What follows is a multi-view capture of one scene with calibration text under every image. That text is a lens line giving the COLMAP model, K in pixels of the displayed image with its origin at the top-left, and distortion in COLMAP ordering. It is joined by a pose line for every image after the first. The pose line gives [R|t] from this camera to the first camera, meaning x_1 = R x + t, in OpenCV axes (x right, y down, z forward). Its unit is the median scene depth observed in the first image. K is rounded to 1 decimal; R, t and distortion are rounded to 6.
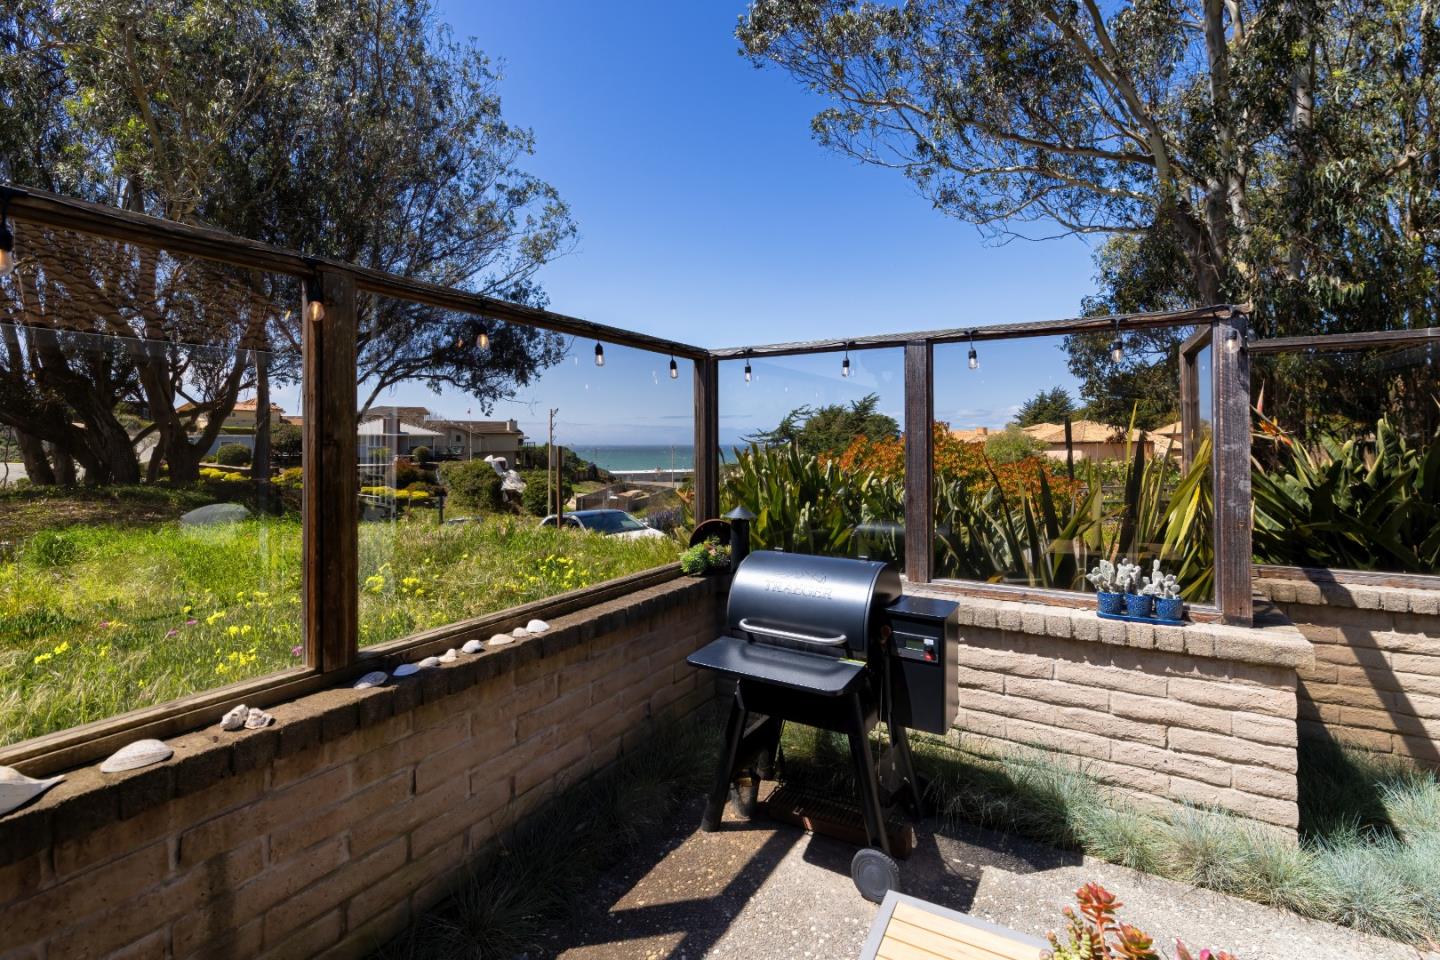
lens RADIAL K [[650.8, 0, 733.0], [0, 650.8, 408.3], [0, 0, 1]] dist [-0.000125, -0.000208]
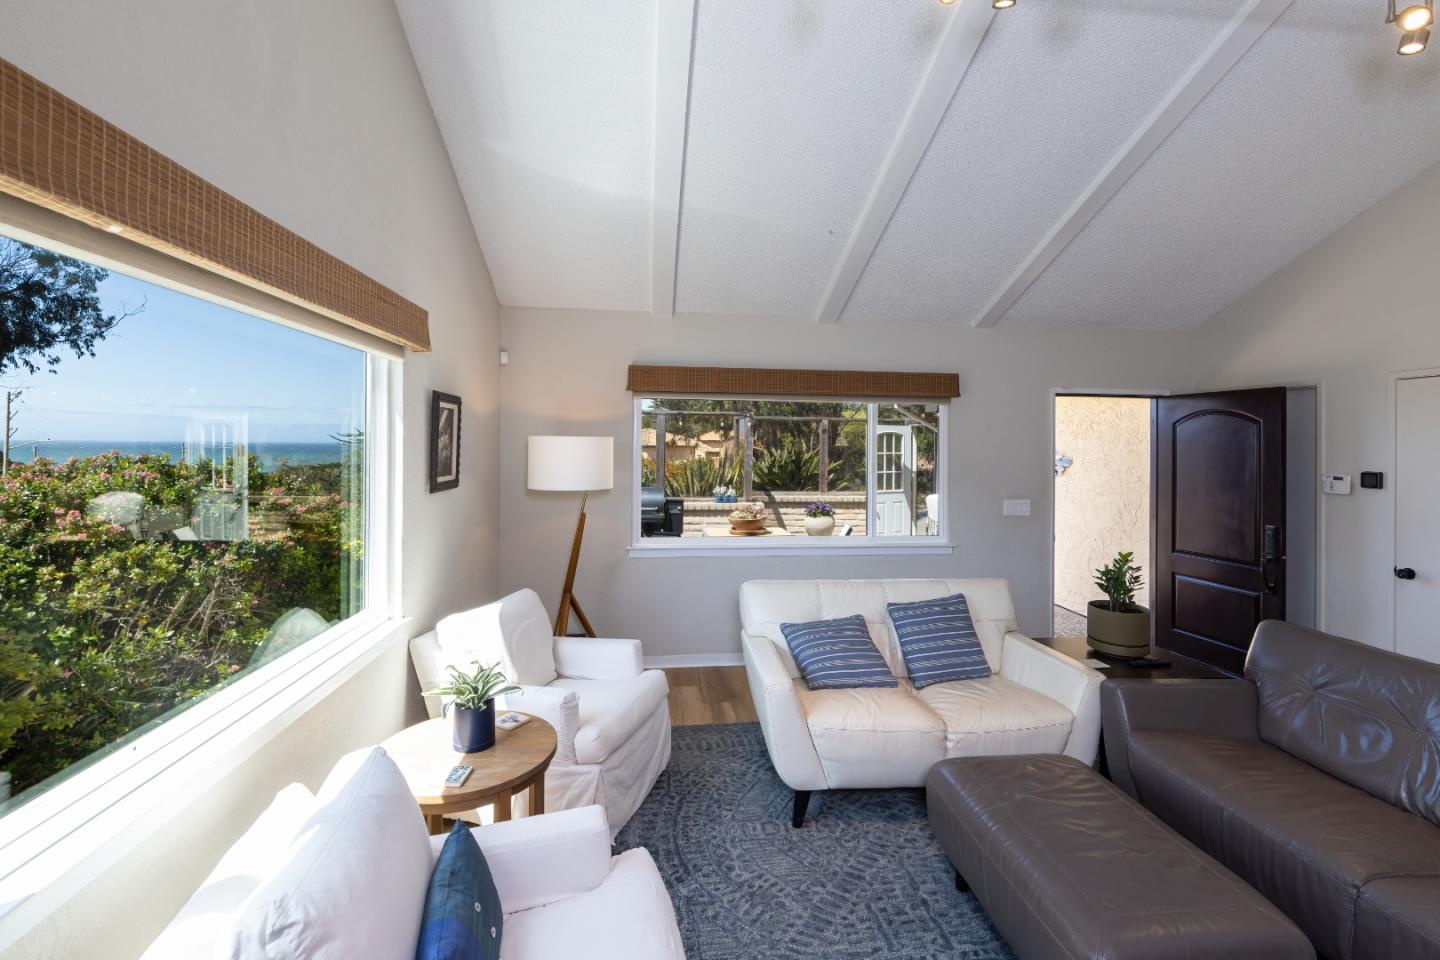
lens RADIAL K [[633.5, 0, 725.2], [0, 633.5, 453.0], [0, 0, 1]] dist [0.000536, 0.000195]
pose [[0.806545, 0.005373, 0.591148, -0.202500], [-0.044674, 0.997653, 0.051884, -0.016385], [-0.589482, -0.068256, 0.804893, -0.249355]]
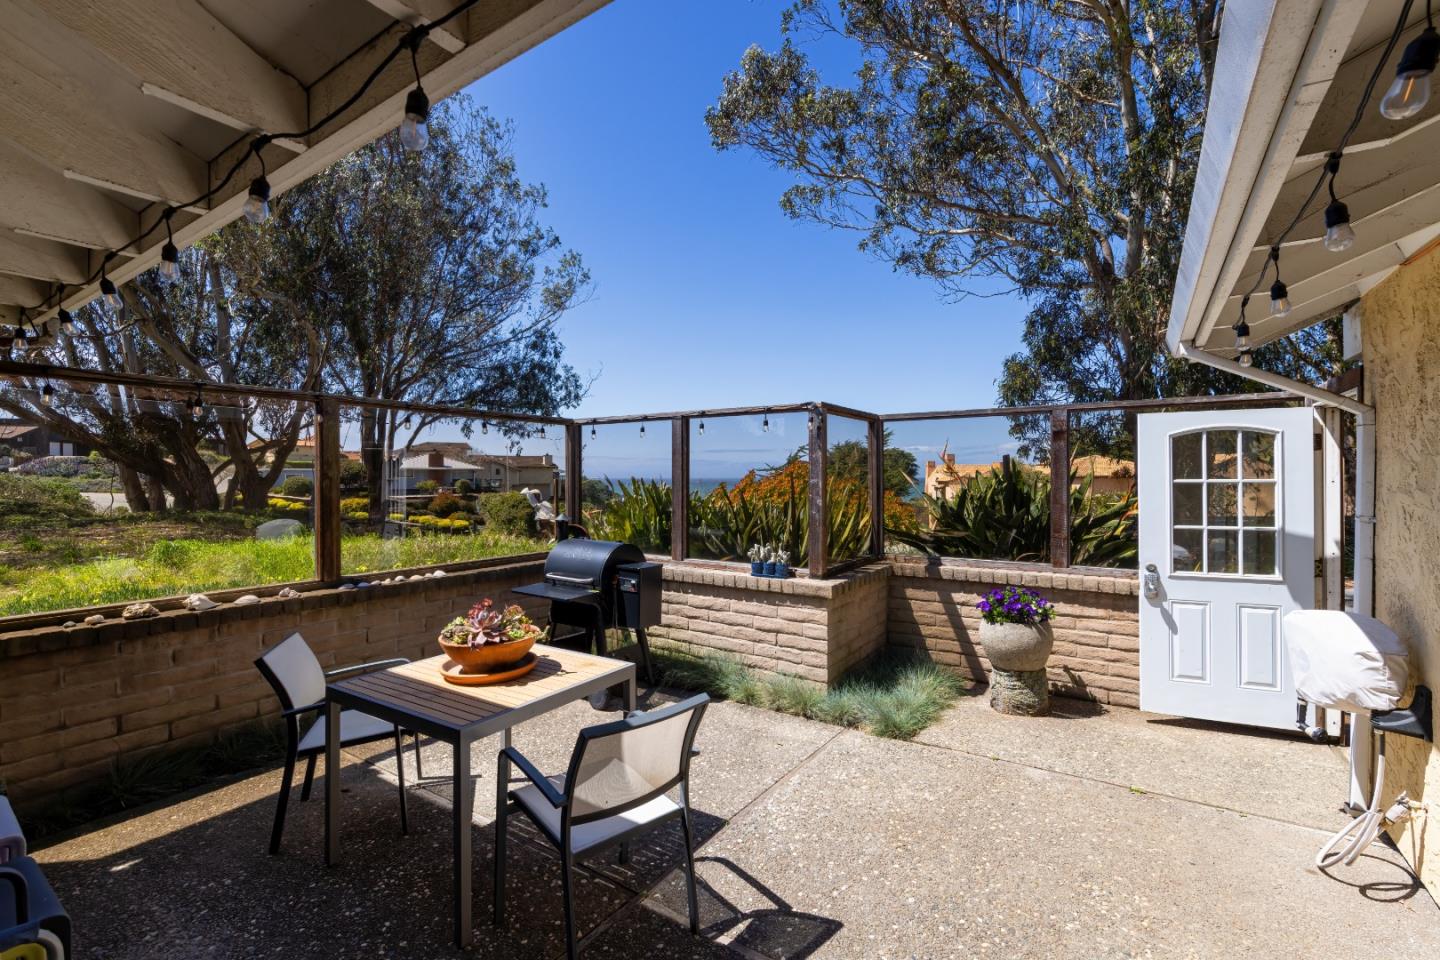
lens RADIAL K [[633.5, 0, 725.2], [0, 633.5, 453.0], [0, 0, 1]] dist [0.000536, 0.000195]
pose [[0.998139, -0.000092, -0.060973, 0.091442], [0.001071, 0.999871, 0.016025, -0.006638], [0.060964, -0.016061, 0.998011, -0.112219]]
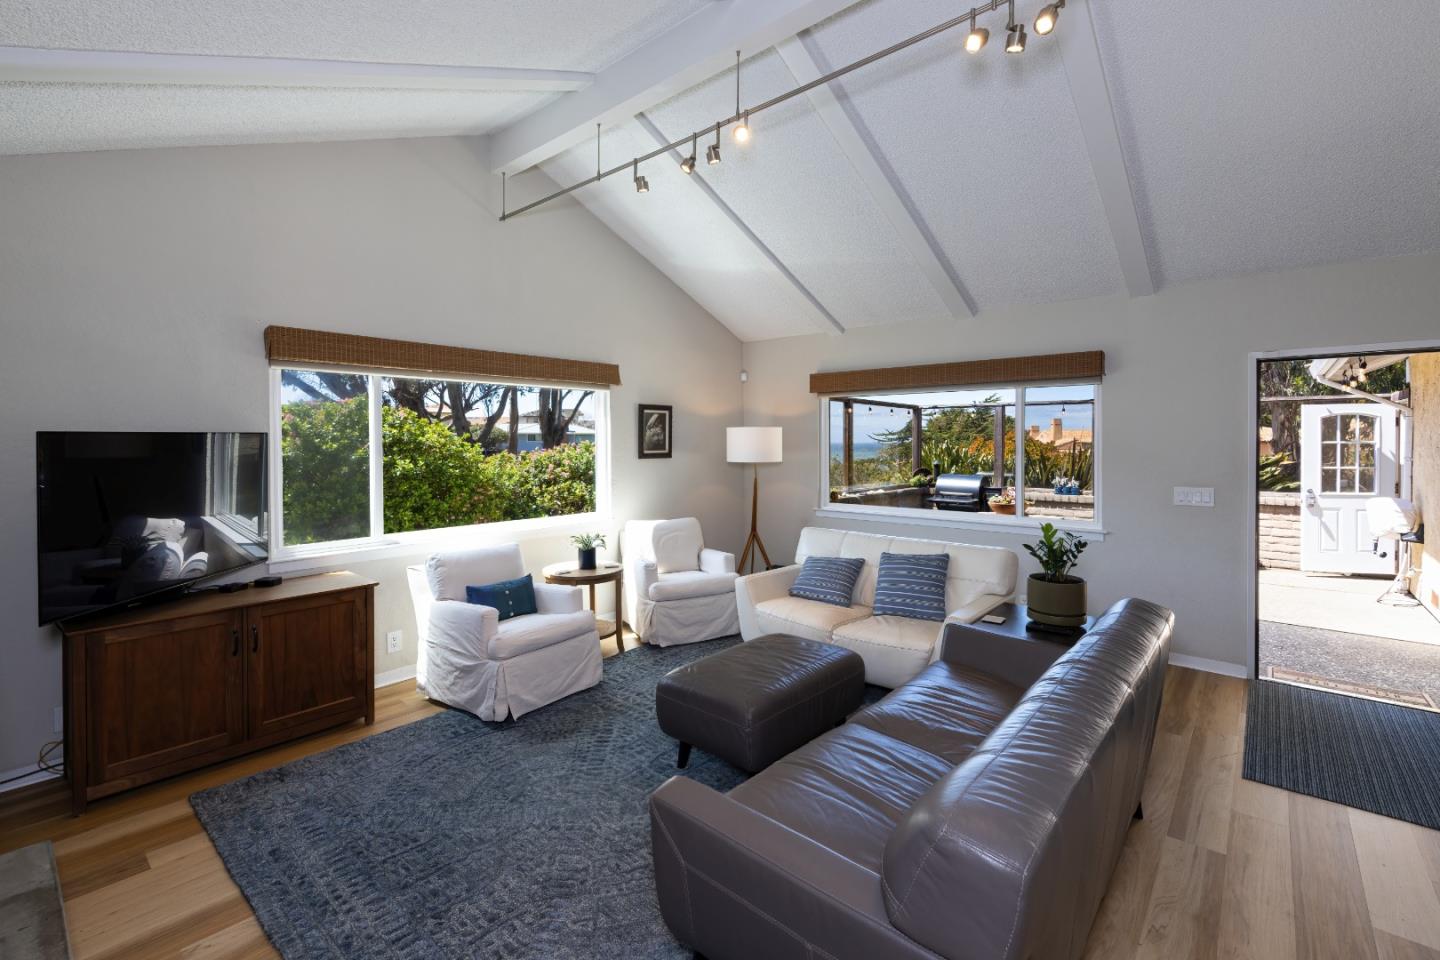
lens RADIAL K [[633.5, 0, 725.2], [0, 633.5, 453.0], [0, 0, 1]] dist [0.000536, 0.000195]
pose [[0.981708, 0.006743, -0.190275, -0.068920], [0.007007, 0.997416, 0.071499, -0.018638], [0.190265, -0.071524, 0.979124, -0.366185]]
